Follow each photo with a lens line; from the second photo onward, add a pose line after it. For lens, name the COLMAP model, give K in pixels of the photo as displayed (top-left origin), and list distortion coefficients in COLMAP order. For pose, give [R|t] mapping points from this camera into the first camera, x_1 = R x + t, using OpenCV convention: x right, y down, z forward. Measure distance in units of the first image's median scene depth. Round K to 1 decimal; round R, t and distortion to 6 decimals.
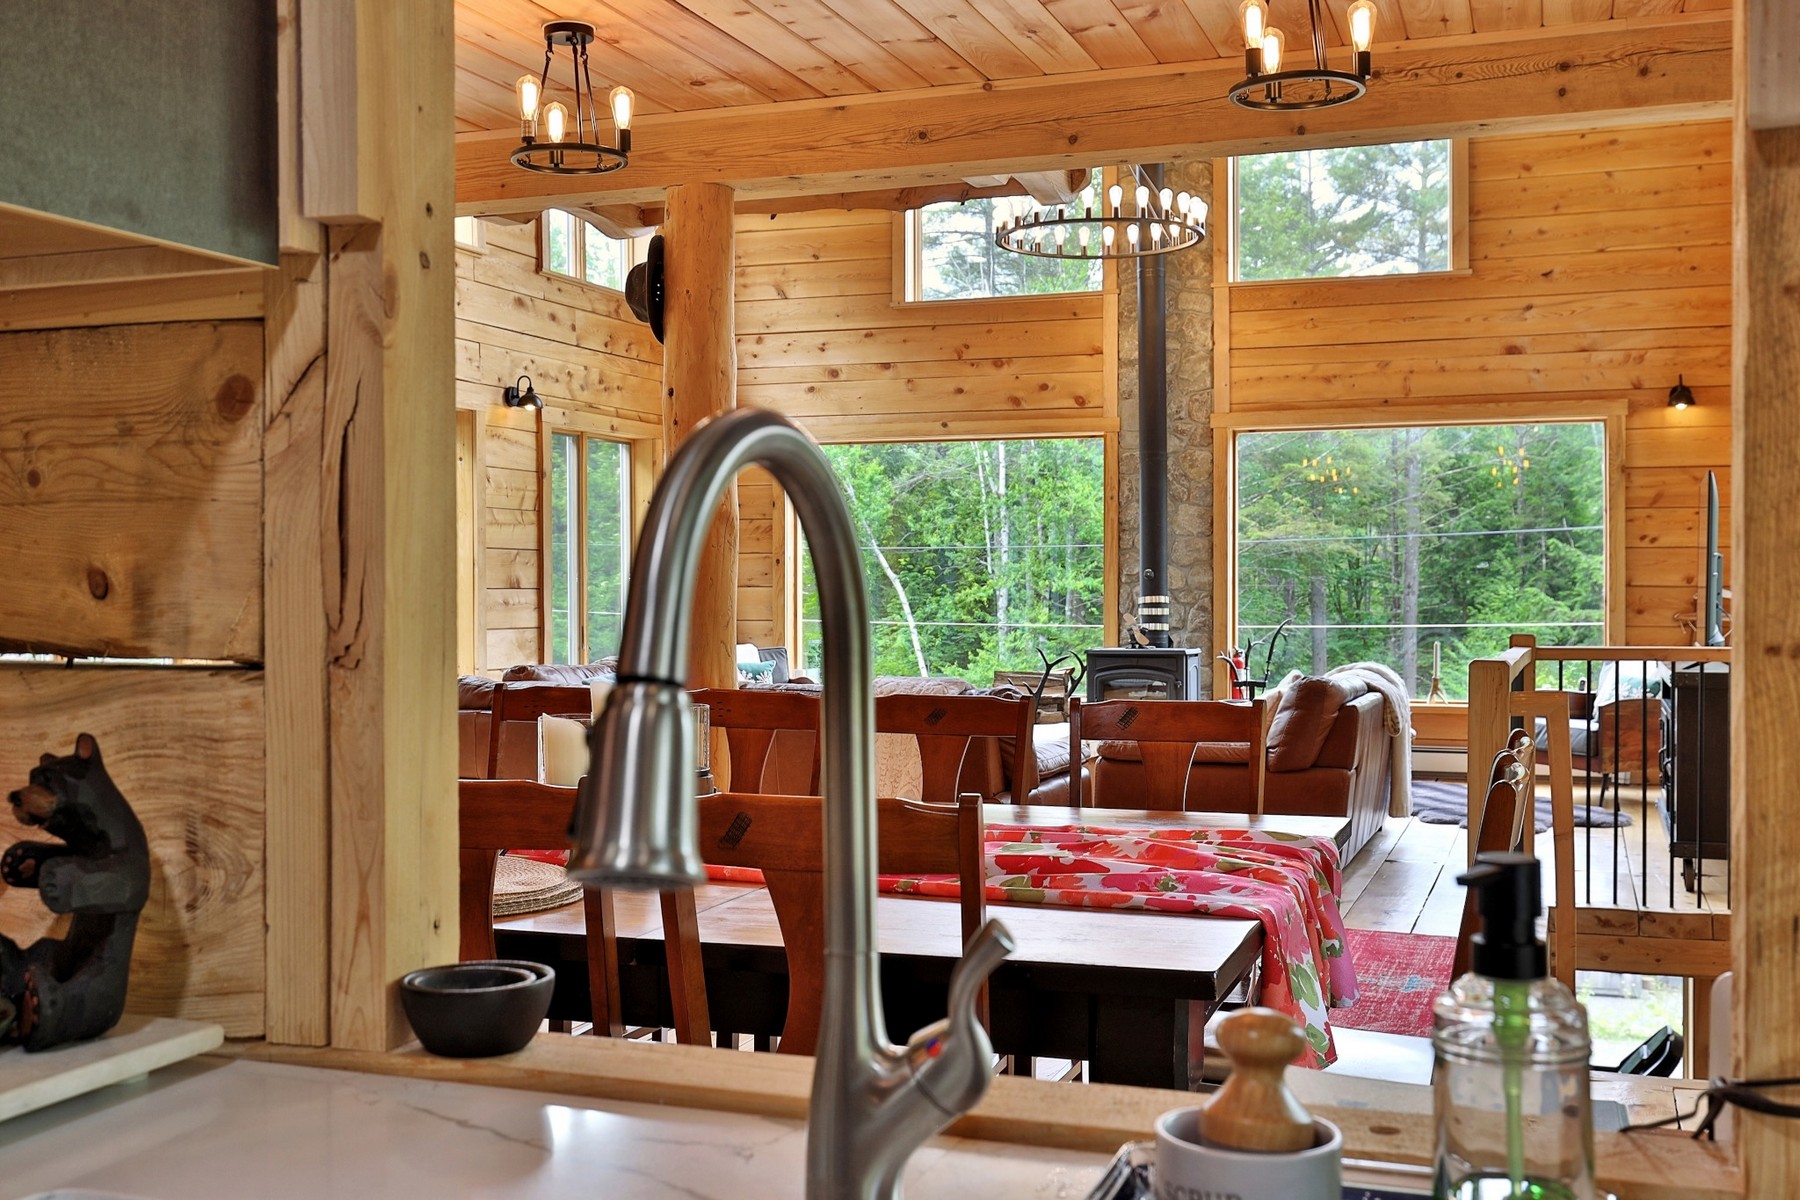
lens RADIAL K [[1848.1, 0, 914.1], [0, 1848.1, 603.4], [0, 0, 1]] dist [0.024821, 0.000000]
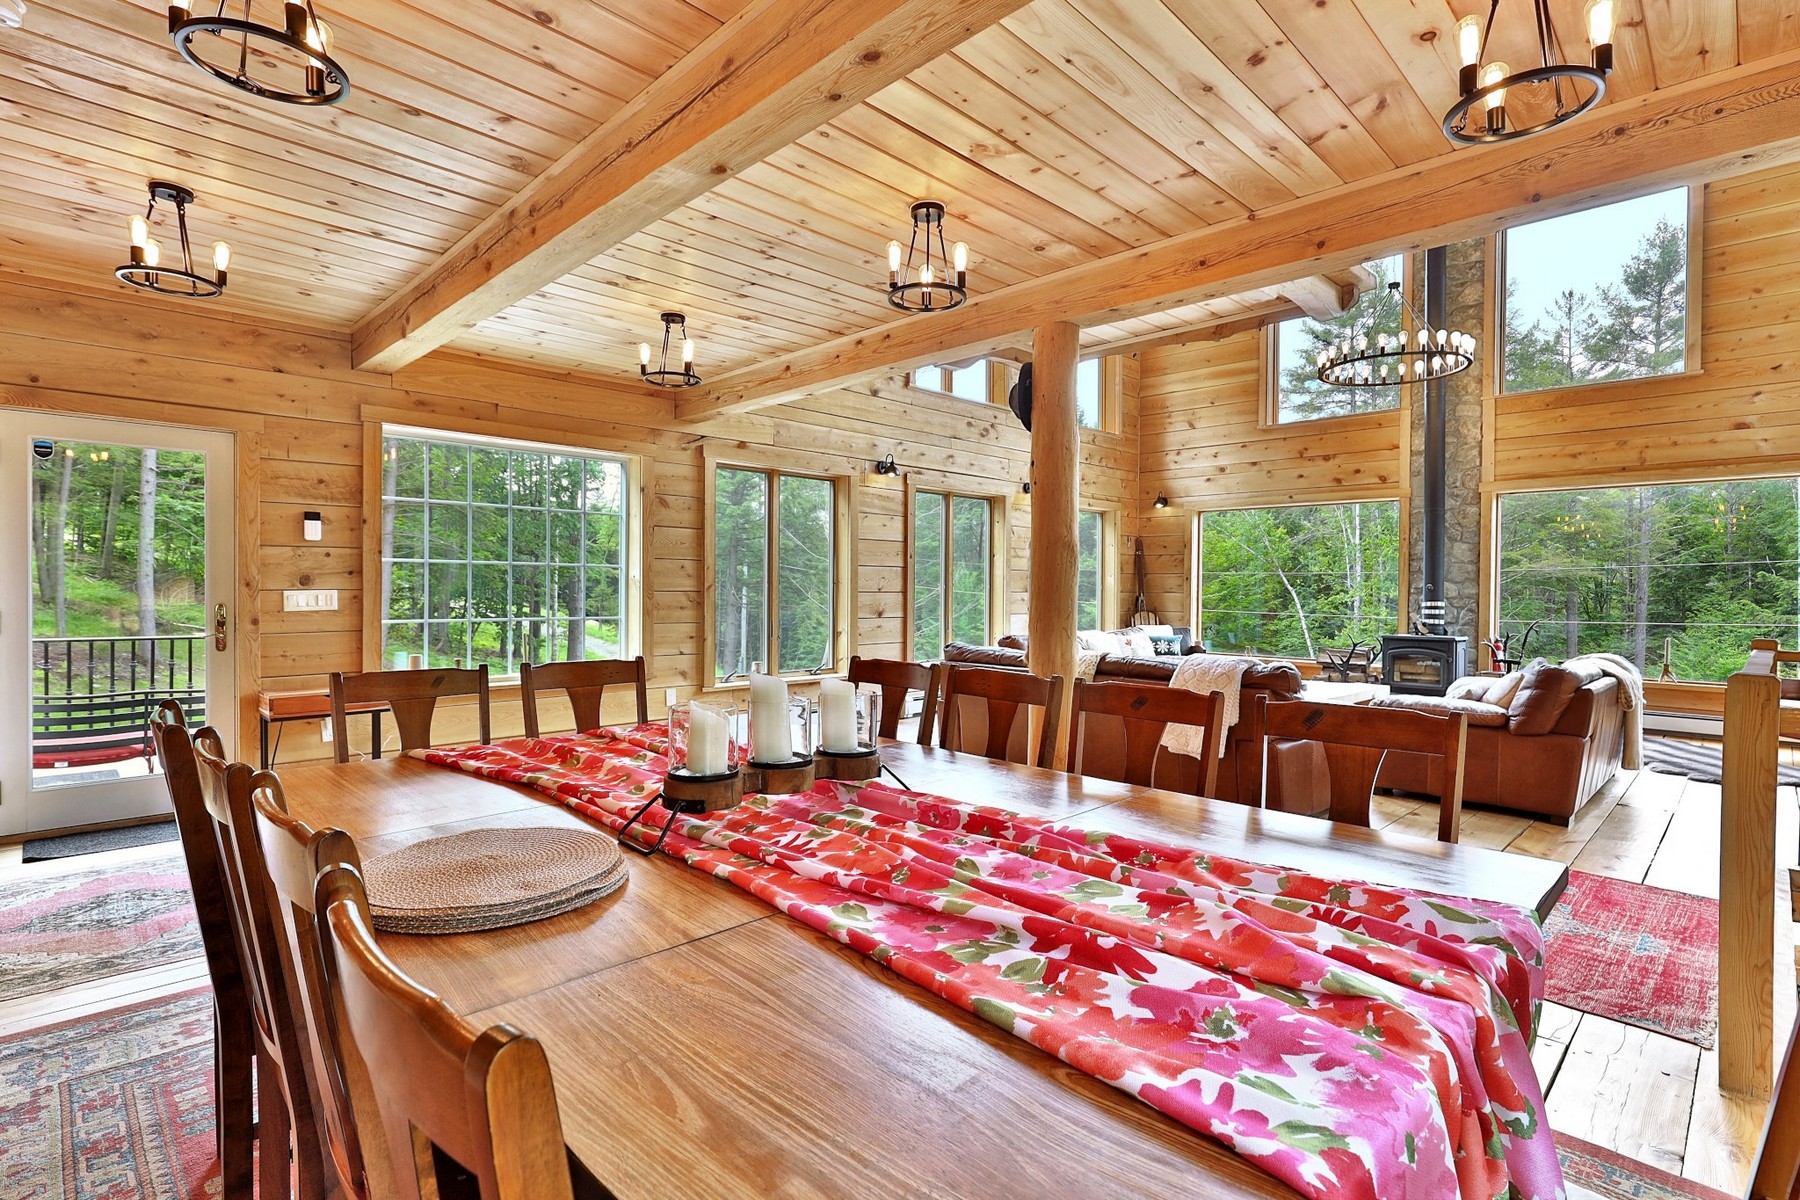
lens RADIAL K [[871.6, 0, 909.3], [0, 871.6, 599.3], [0, 0, 1]] dist [0.010016, -0.002371]
pose [[0.907538, 0.015499, -0.419683, 0.039301], [-0.015737, 0.999872, 0.002896, -0.001486], [0.419674, 0.003976, 0.907666, 0.154075]]
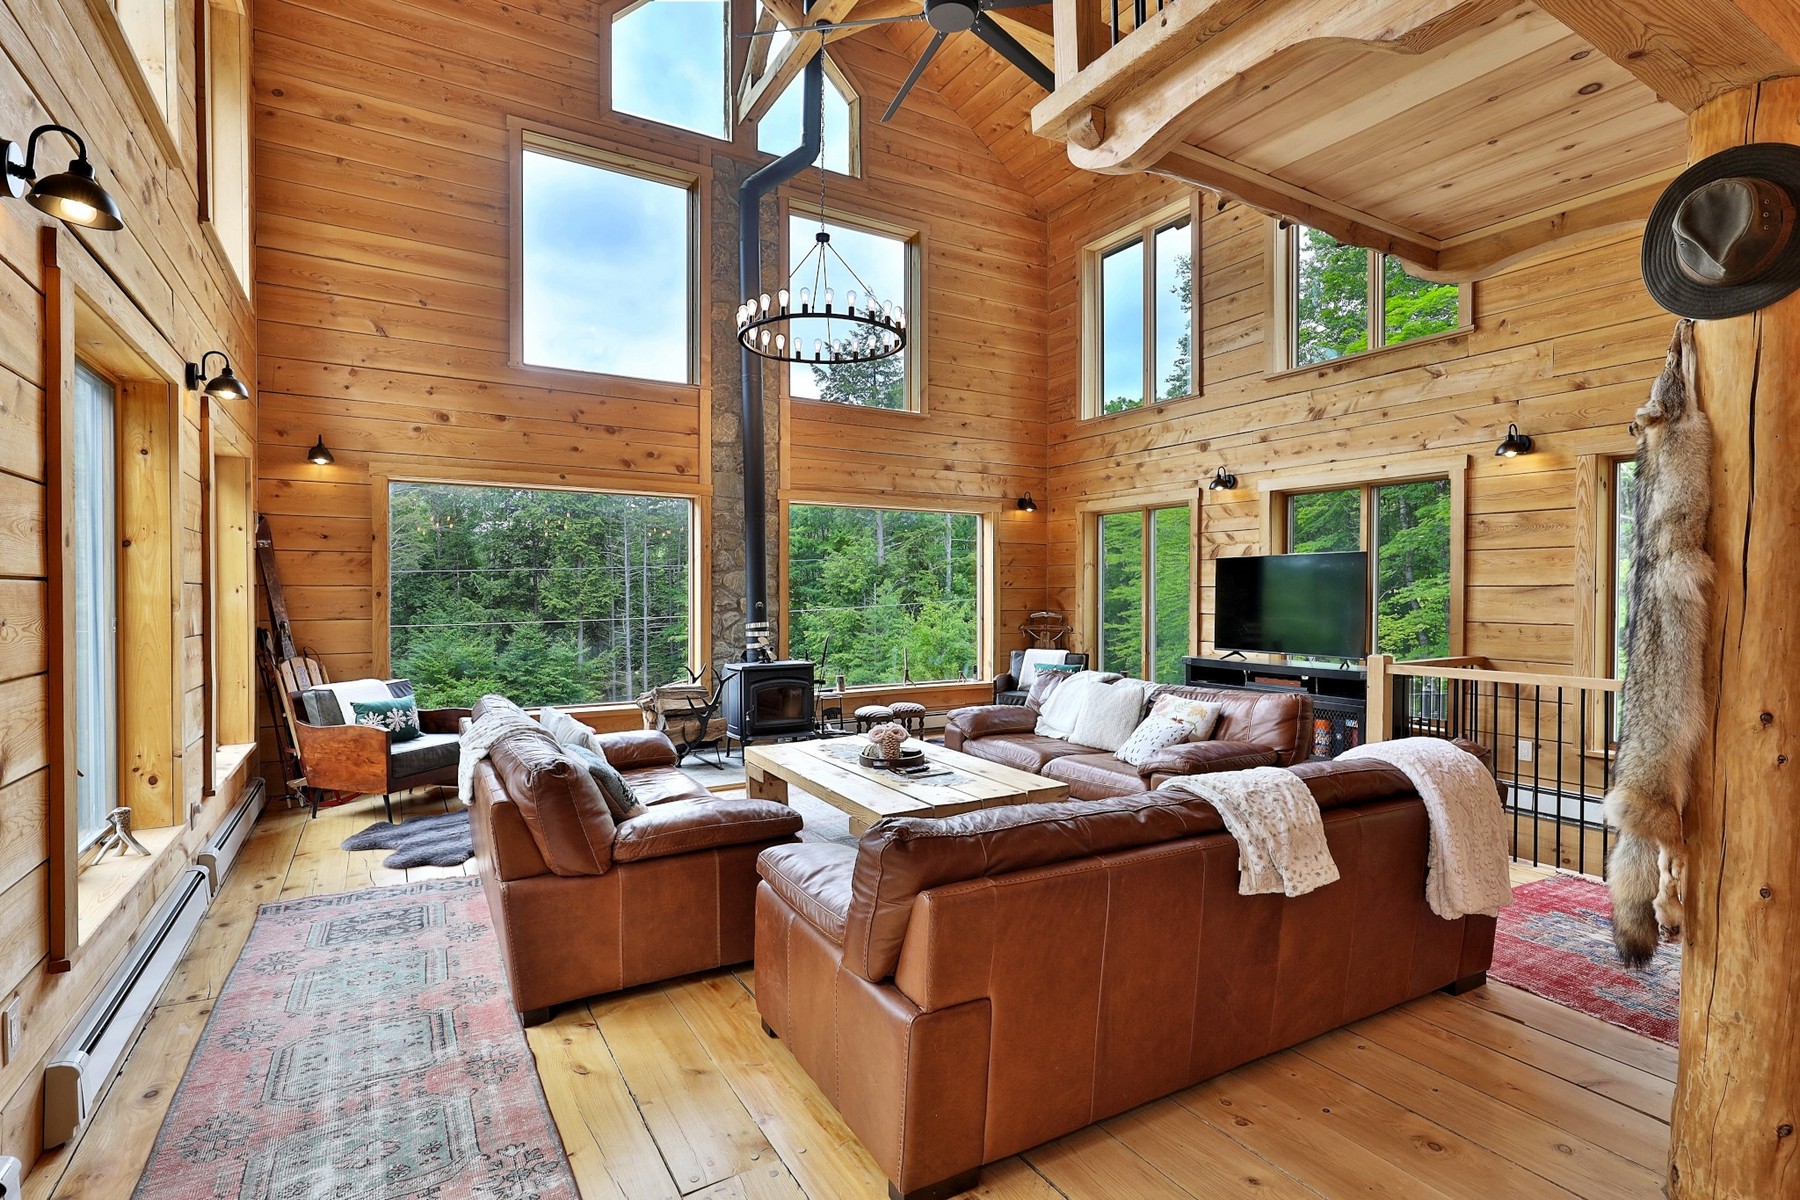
lens RADIAL K [[871.6, 0, 902.6], [0, 871.6, 594.8], [0, 0, 1]] dist [0.010016, -0.002371]
pose [[0.634558, -0.000665, 0.772875, -0.292985], [0.007073, 0.999963, -0.004947, -0.020117], [-0.772843, 0.008606, 0.634539, 0.531149]]
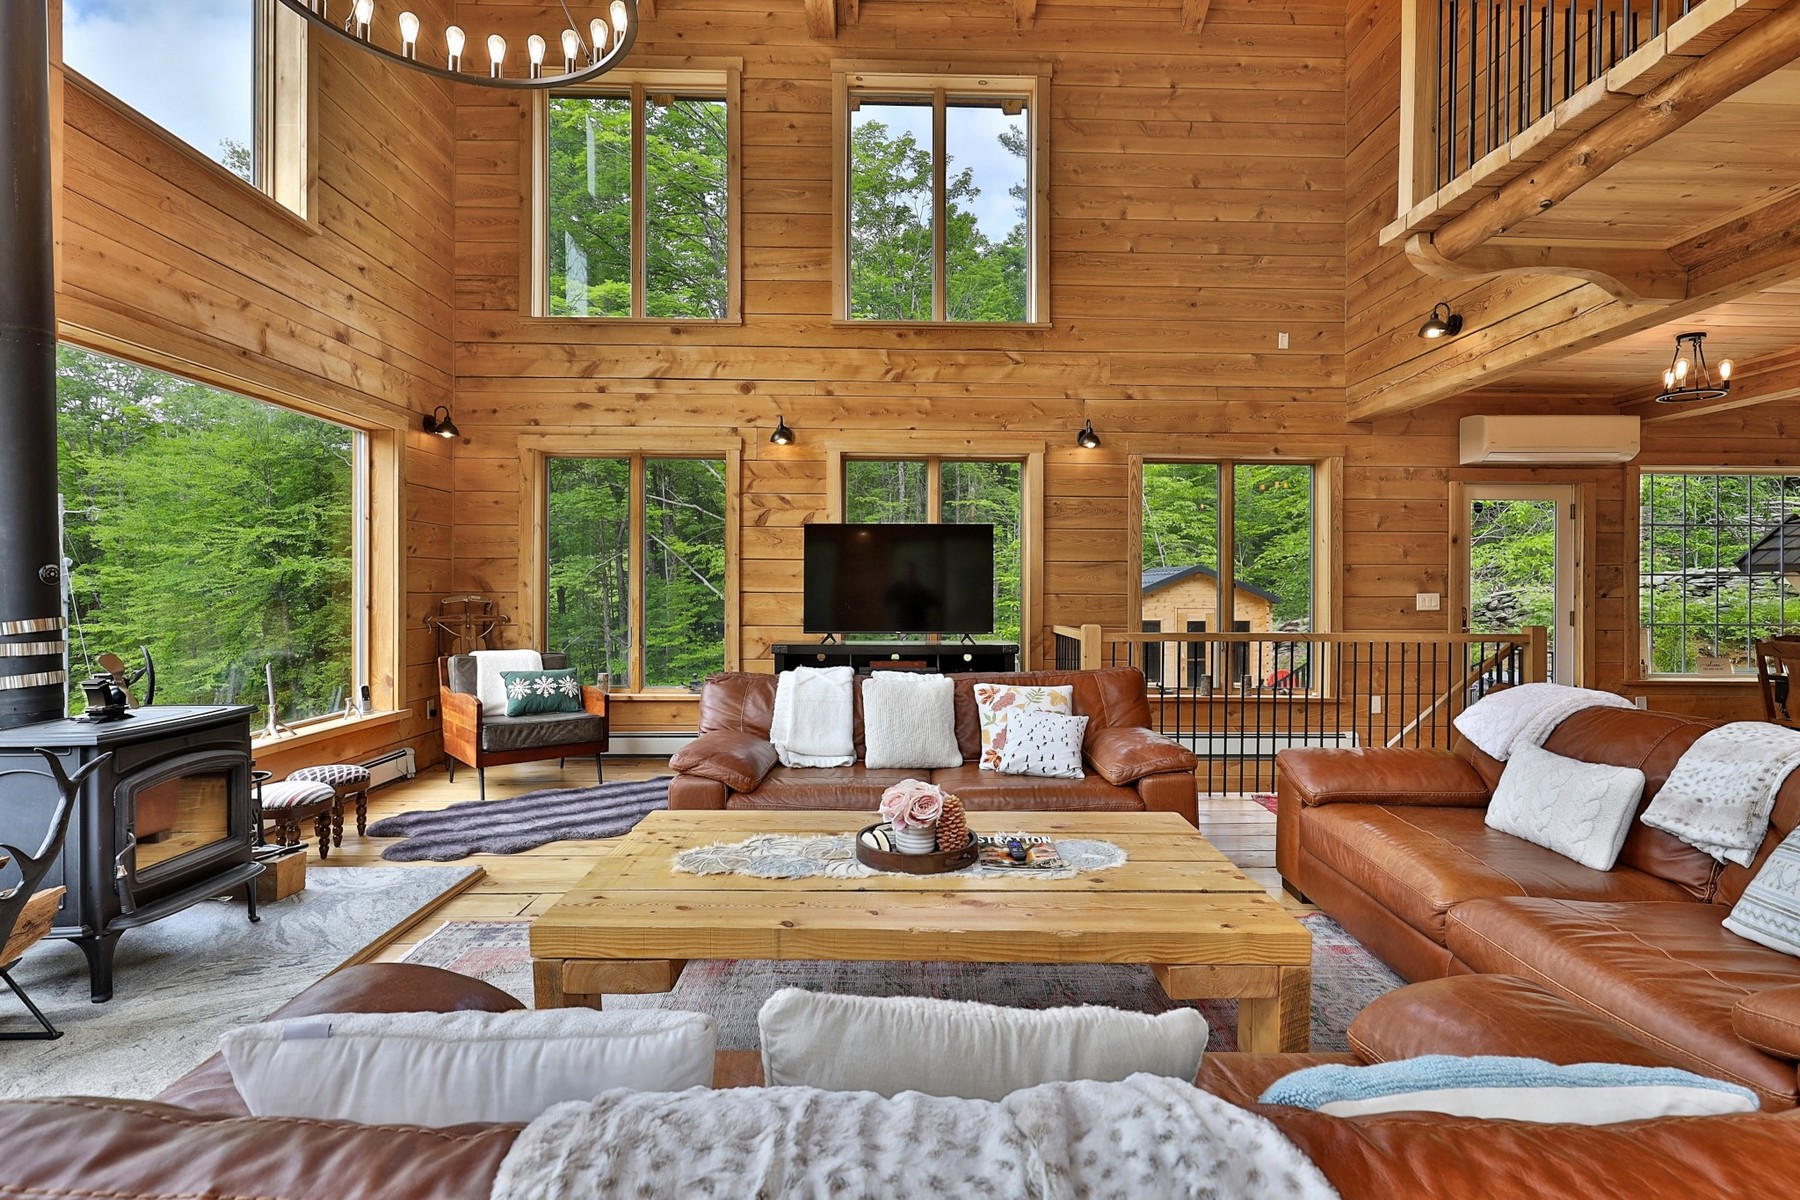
lens RADIAL K [[871.6, 0, 880.1], [0, 871.6, 567.1], [0, 0, 1]] dist [0.010016, -0.002371]
pose [[-0.355154, 0.013669, 0.934708, -0.172566], [0.005089, 0.999907, -0.012689, -0.015520], [-0.934794, 0.000250, -0.355191, 0.885493]]
